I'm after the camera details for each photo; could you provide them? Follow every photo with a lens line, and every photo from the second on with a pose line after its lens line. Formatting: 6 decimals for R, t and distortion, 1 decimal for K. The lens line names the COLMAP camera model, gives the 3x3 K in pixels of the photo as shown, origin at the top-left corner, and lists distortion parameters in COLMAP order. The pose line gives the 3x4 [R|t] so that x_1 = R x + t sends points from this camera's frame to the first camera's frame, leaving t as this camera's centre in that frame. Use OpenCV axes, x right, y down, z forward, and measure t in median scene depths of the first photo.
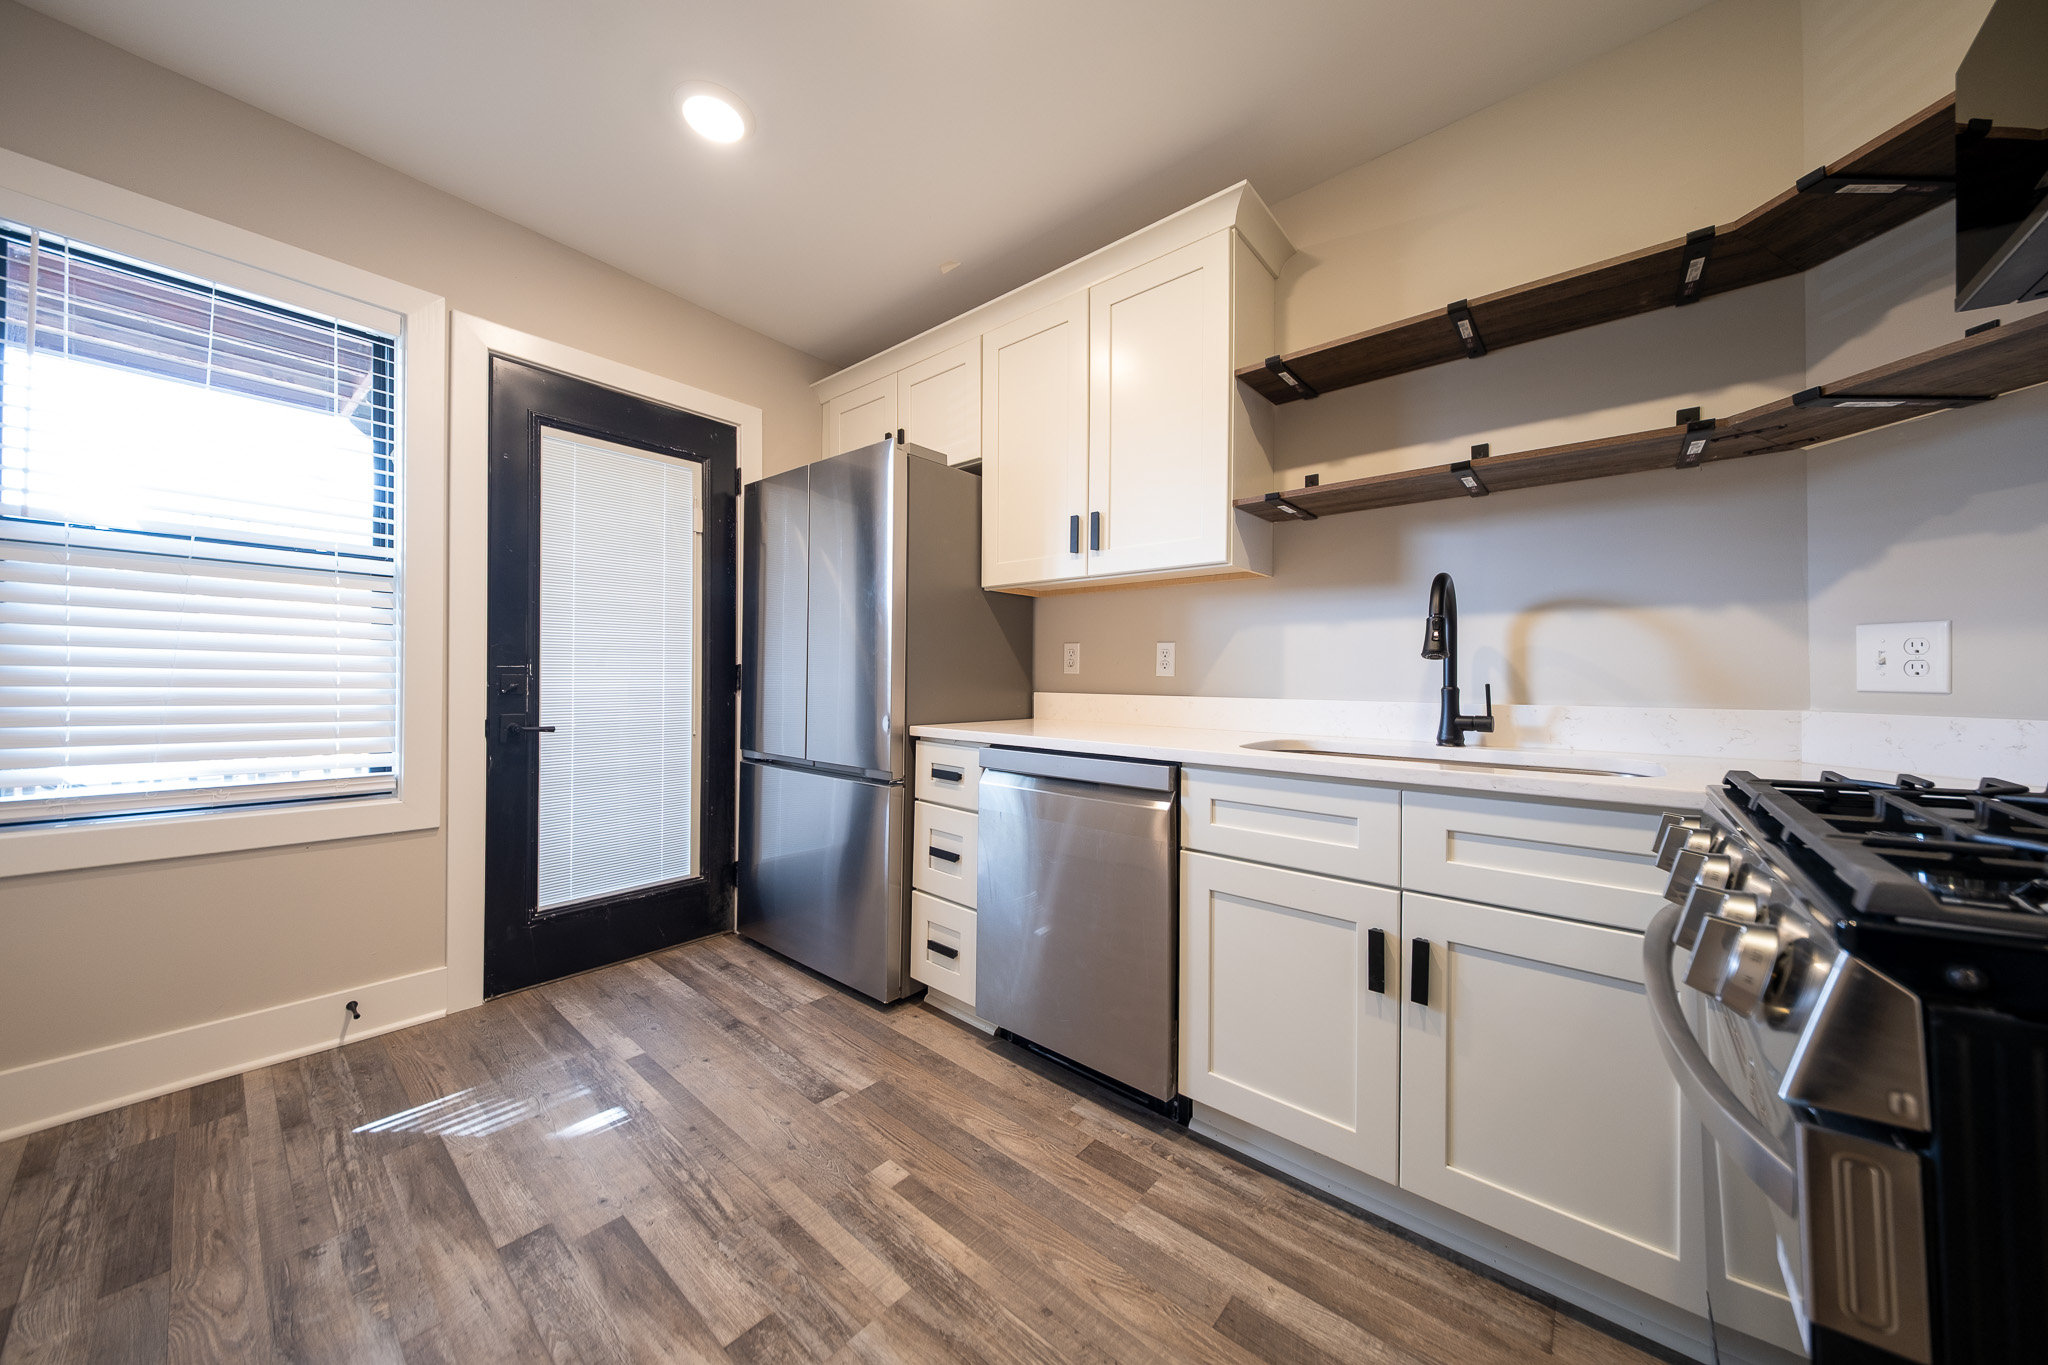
lens RADIAL K [[701.3, 0, 1018.0], [0, 701.3, 673.3], [0, 0, 1]] dist [0.015712, -0.004533]
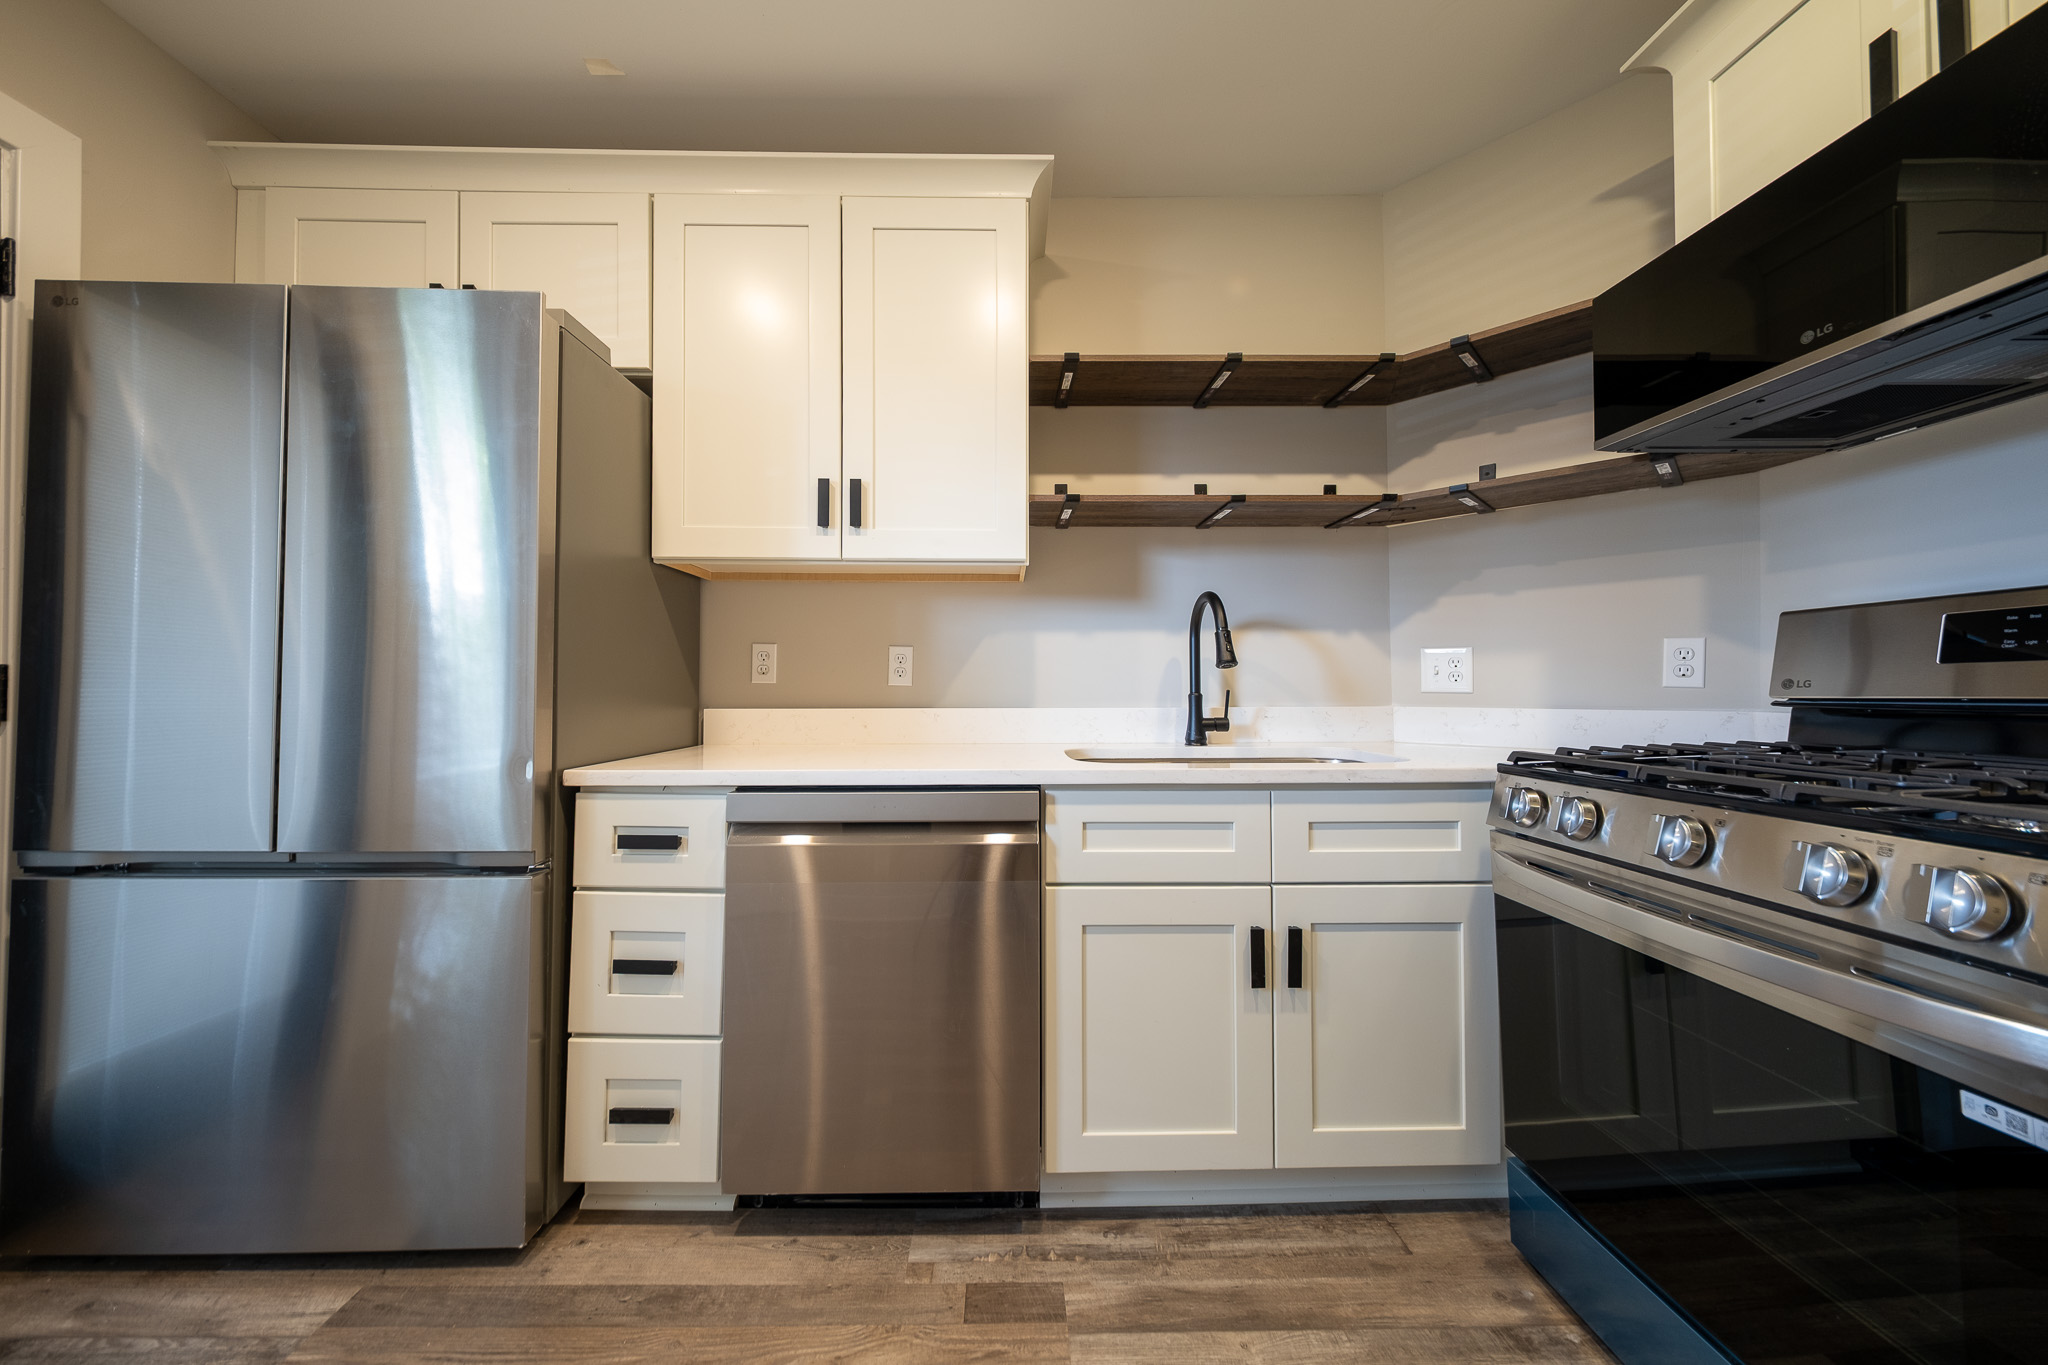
lens RADIAL K [[701.3, 0, 1018.0], [0, 701.3, 673.3], [0, 0, 1]] dist [0.015712, -0.004533]
pose [[0.747137, 0.004254, 0.664656, -0.374704], [0.003934, 0.999934, -0.010822, -0.001577], [-0.664658, 0.010700, 0.747071, 0.381575]]
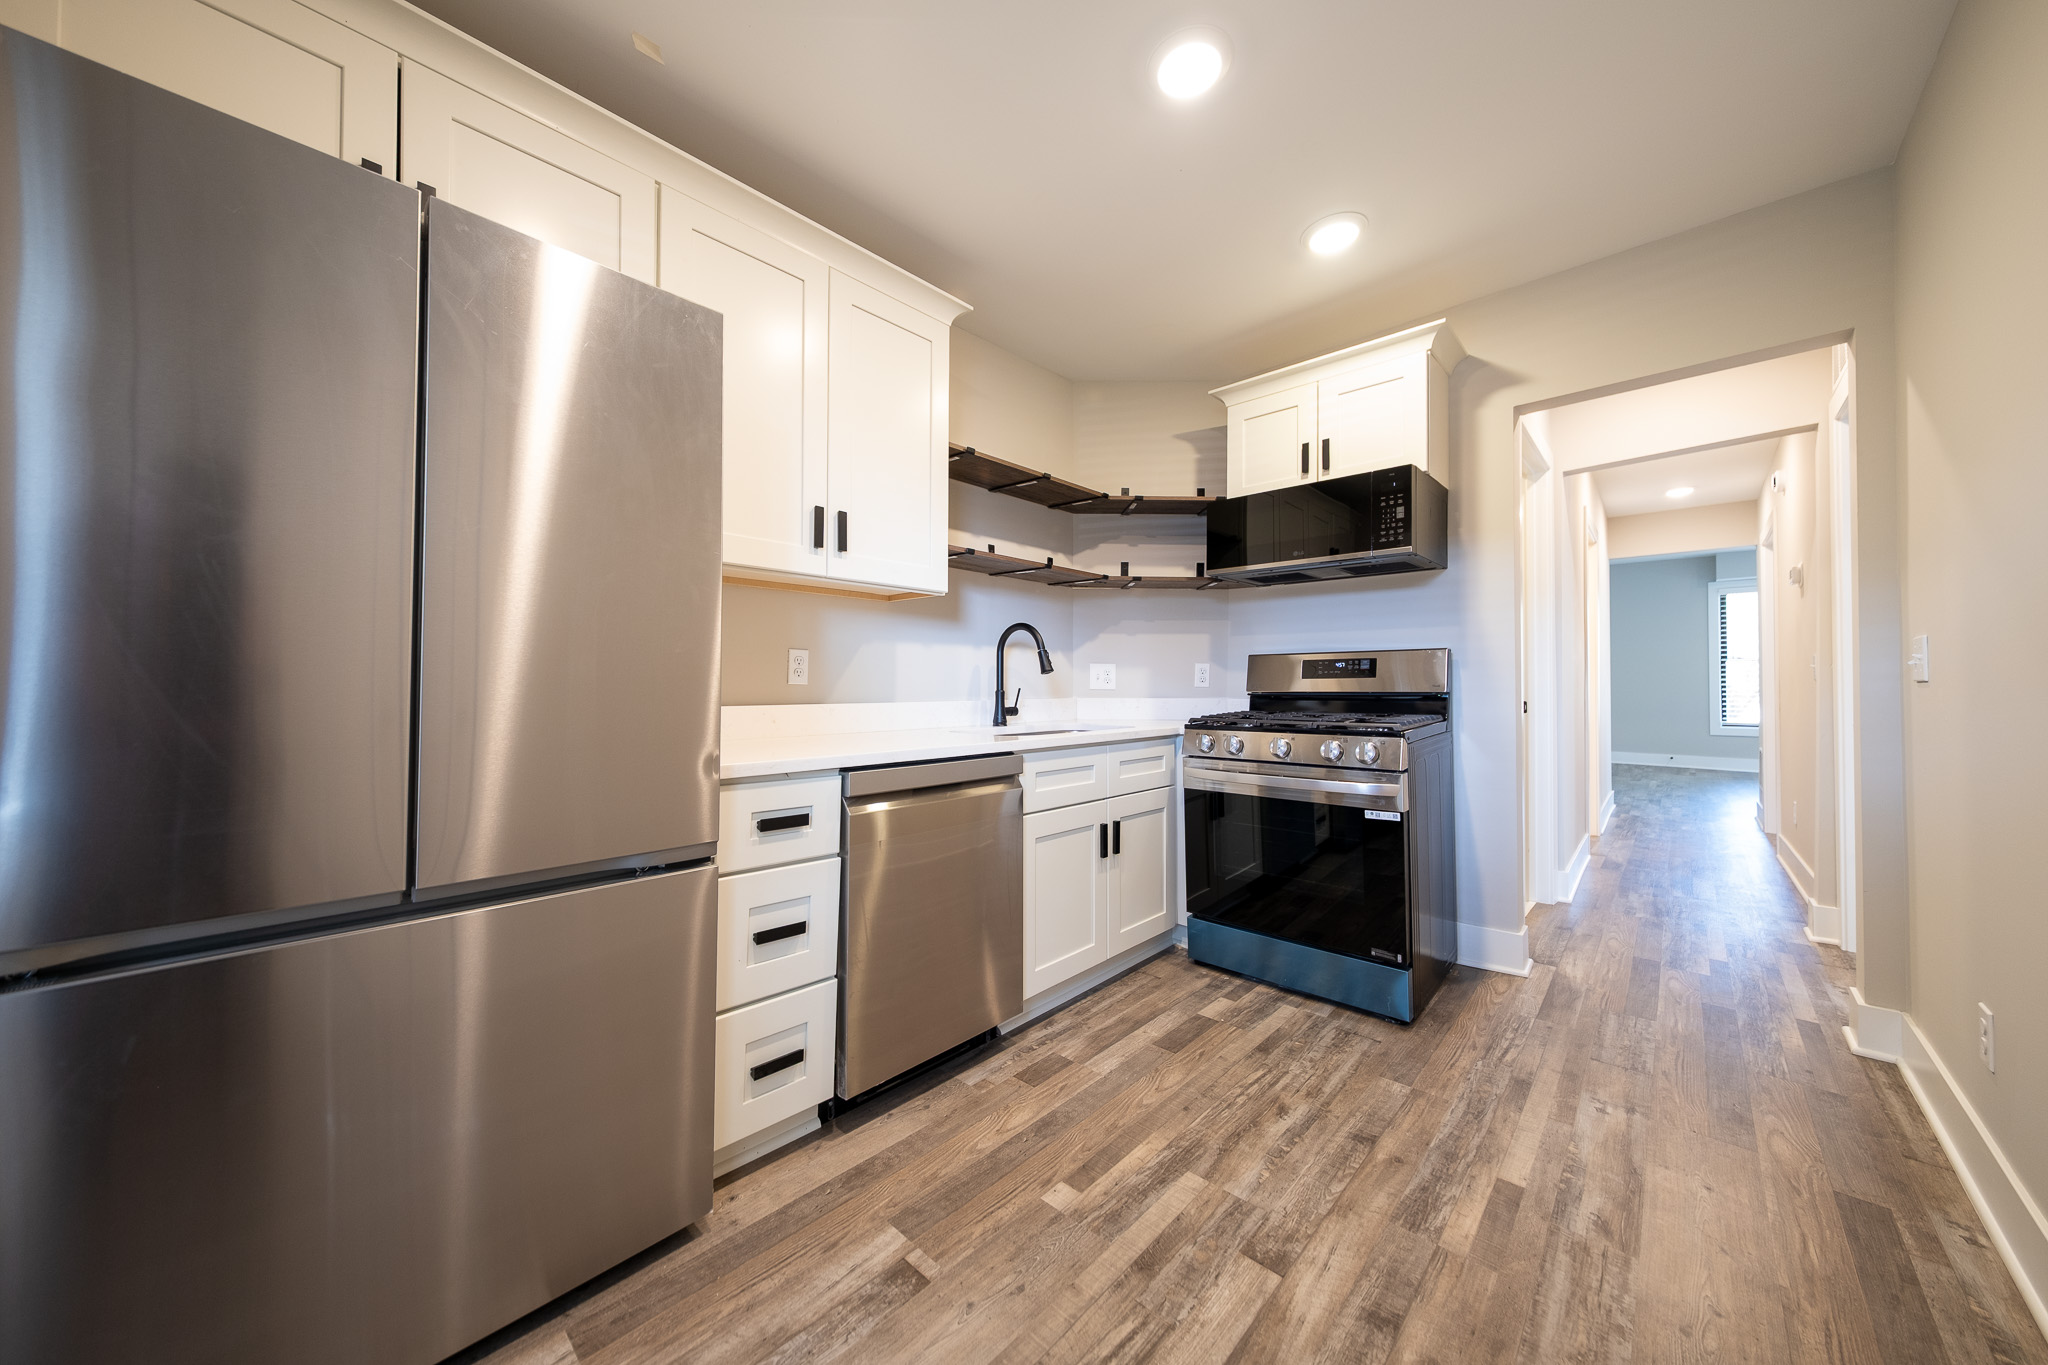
lens RADIAL K [[701.3, 0, 1018.0], [0, 701.3, 673.3], [0, 0, 1]] dist [0.015712, -0.004533]
pose [[0.044962, 0.009718, 0.998941, -1.101455], [-0.007126, 0.999930, -0.009407, -0.006455], [-0.998963, -0.006695, 0.045028, 0.961097]]
